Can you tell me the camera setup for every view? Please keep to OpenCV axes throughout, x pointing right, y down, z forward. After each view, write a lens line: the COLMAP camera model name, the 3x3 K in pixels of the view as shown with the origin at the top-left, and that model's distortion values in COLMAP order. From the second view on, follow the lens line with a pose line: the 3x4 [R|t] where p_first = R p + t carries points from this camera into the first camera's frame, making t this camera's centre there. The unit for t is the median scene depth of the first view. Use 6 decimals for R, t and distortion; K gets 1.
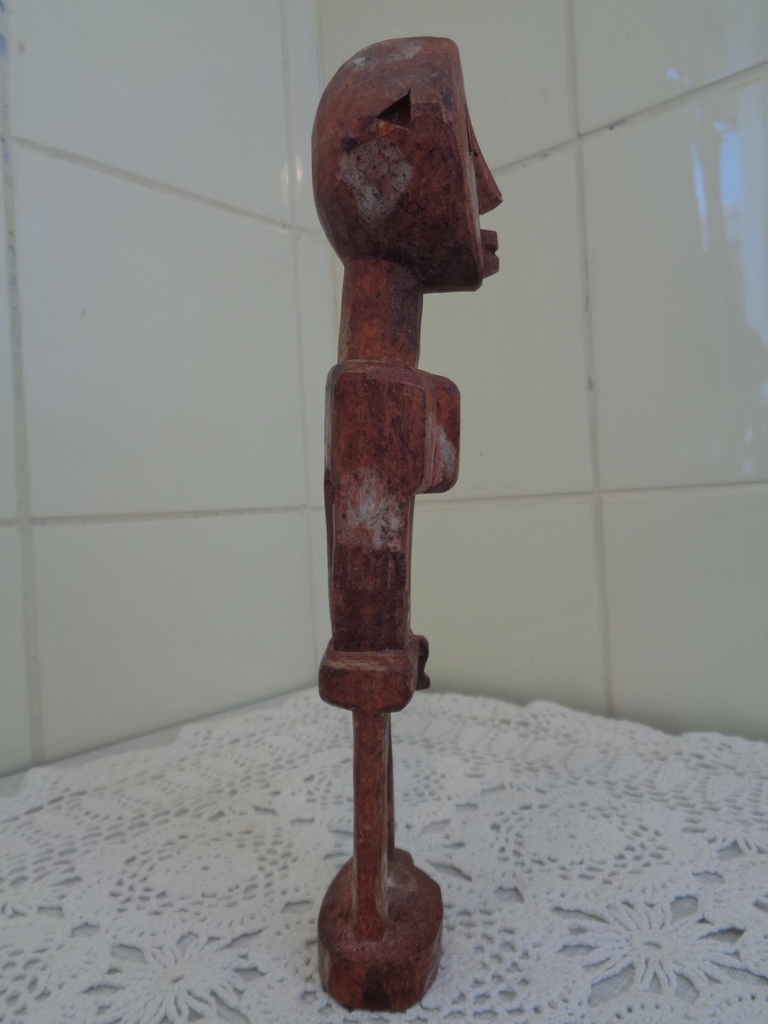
lens RADIAL K [[763.2, 0, 383.6], [0, 763.2, 515.3], [0, 0, 1]] dist [-0.007268, -0.001281]
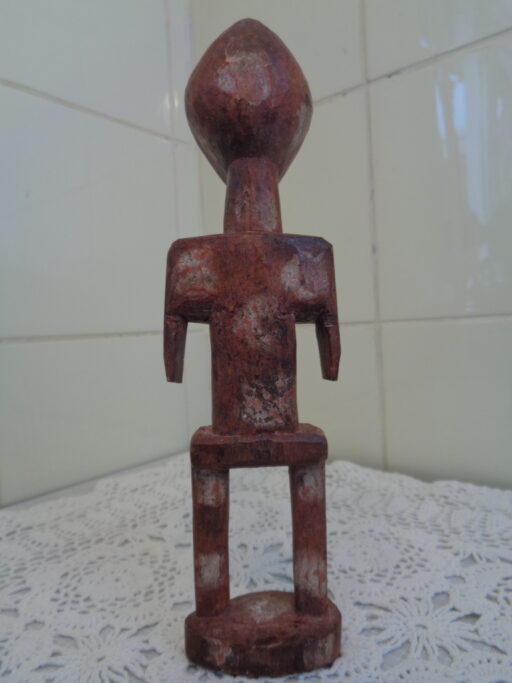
lens RADIAL K [[509.1, 0, 254.7], [0, 509.1, 342.3], [0, 0, 1]] dist [-0.007268, -0.001281]
pose [[0.998694, 0.001918, 0.051053, -0.017639], [-0.002785, 0.999853, 0.016919, -0.007875], [-0.051014, -0.017039, 0.998553, 0.017884]]
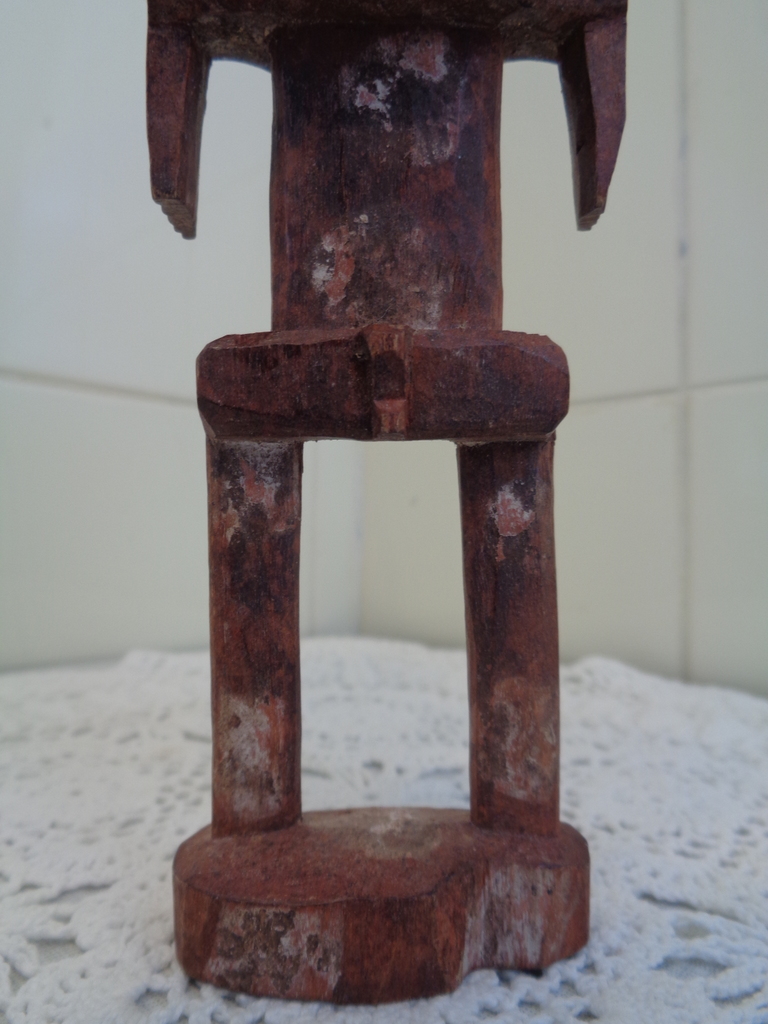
lens RADIAL K [[763.2, 0, 381.2], [0, 763.2, 506.2], [0, 0, 1]] dist [-0.007268, -0.001281]
pose [[0.995908, 0.067502, -0.060088, 0.037084], [-0.070717, 0.996083, -0.053089, 0.200671], [0.056269, 0.057121, 0.996780, 0.303725]]
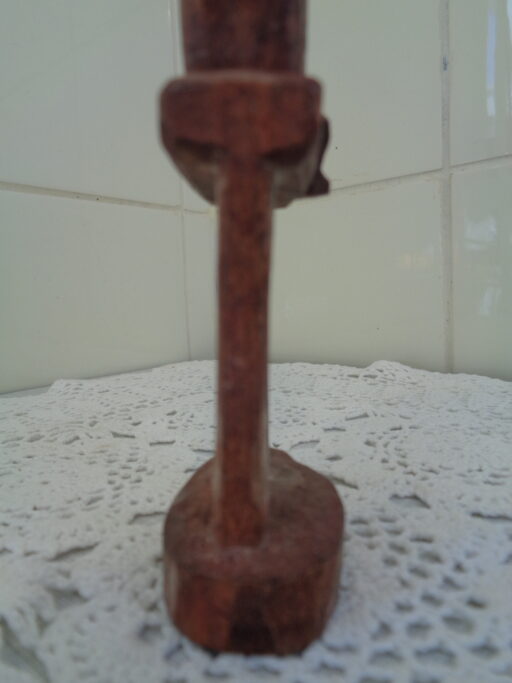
lens RADIAL K [[509.1, 0, 254.3], [0, 509.1, 331.8], [0, 0, 1]] dist [-0.007268, -0.001281]
pose [[0.999169, 0.005145, 0.040441, -0.017933], [-0.007375, 0.998448, 0.055201, 0.217693], [-0.040094, -0.055454, 0.997656, 0.357542]]
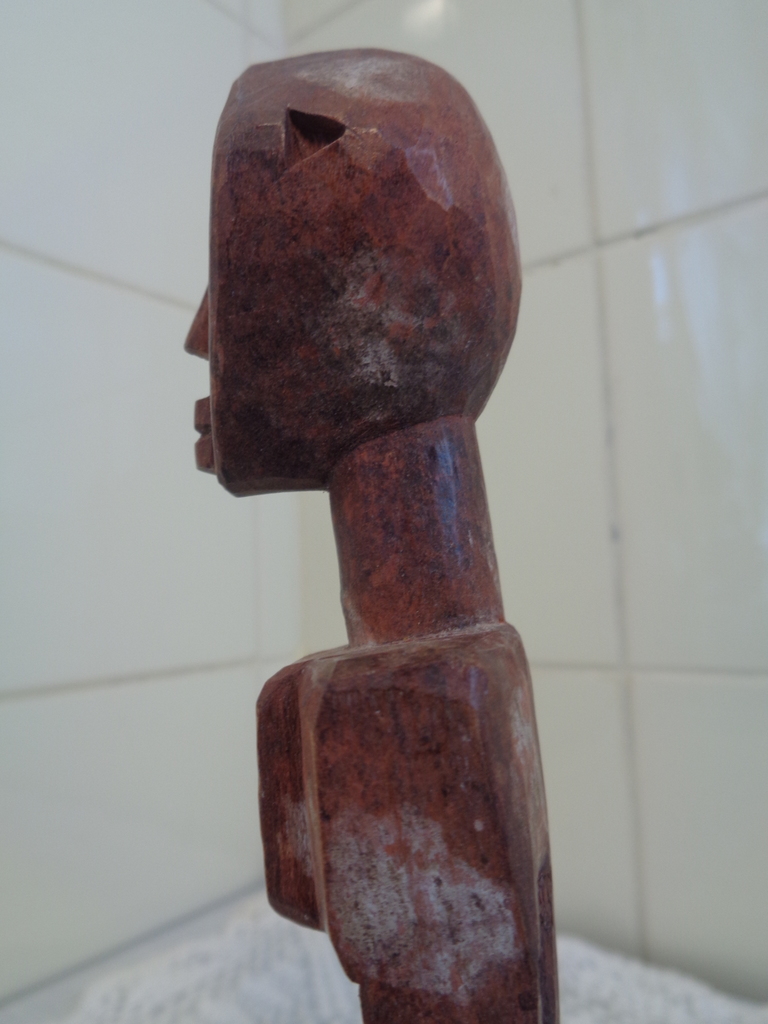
lens RADIAL K [[763.2, 0, 383.3], [0, 763.2, 515.5], [0, 0, 1]] dist [-0.007268, -0.001281]
pose [[0.996995, 0.025778, 0.073052, -0.054436], [-0.018148, 0.994490, -0.103248, -0.137200], [-0.075311, 0.101612, 0.991969, 0.271307]]
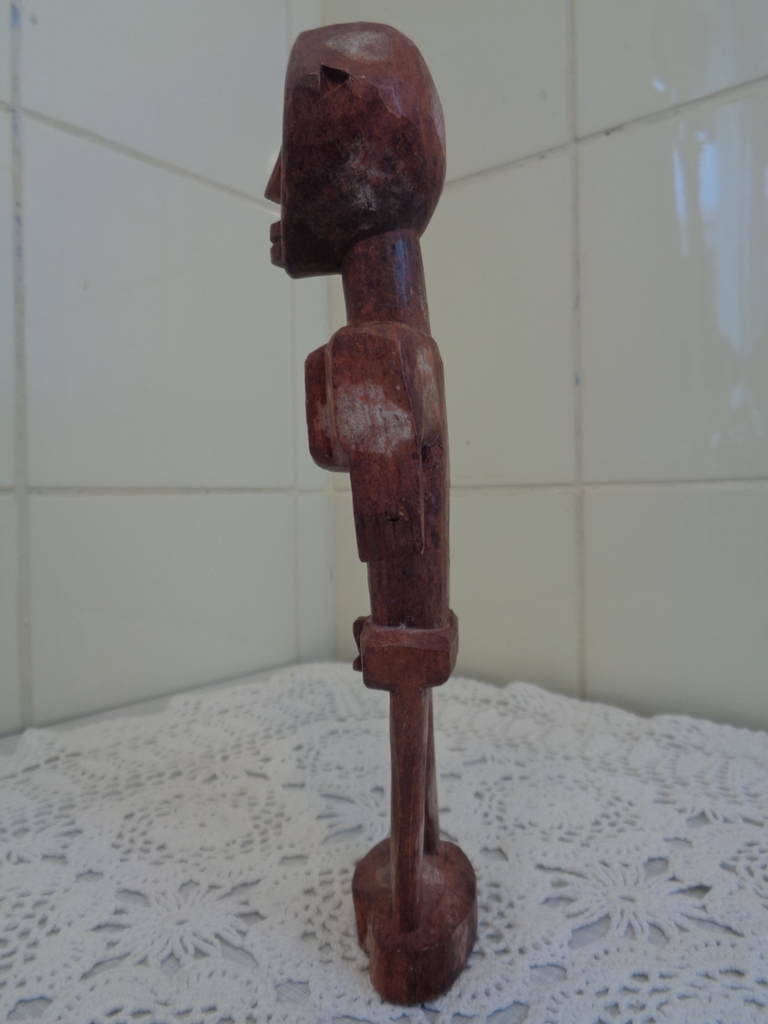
lens RADIAL K [[763.2, 0, 383.1], [0, 763.2, 512.2], [0, 0, 1]] dist [-0.007268, -0.001281]
pose [[0.998635, 0.038973, 0.034776, -0.033368], [-0.039196, 0.999215, 0.005763, 0.016705], [-0.034524, -0.007118, 0.999379, -0.040664]]
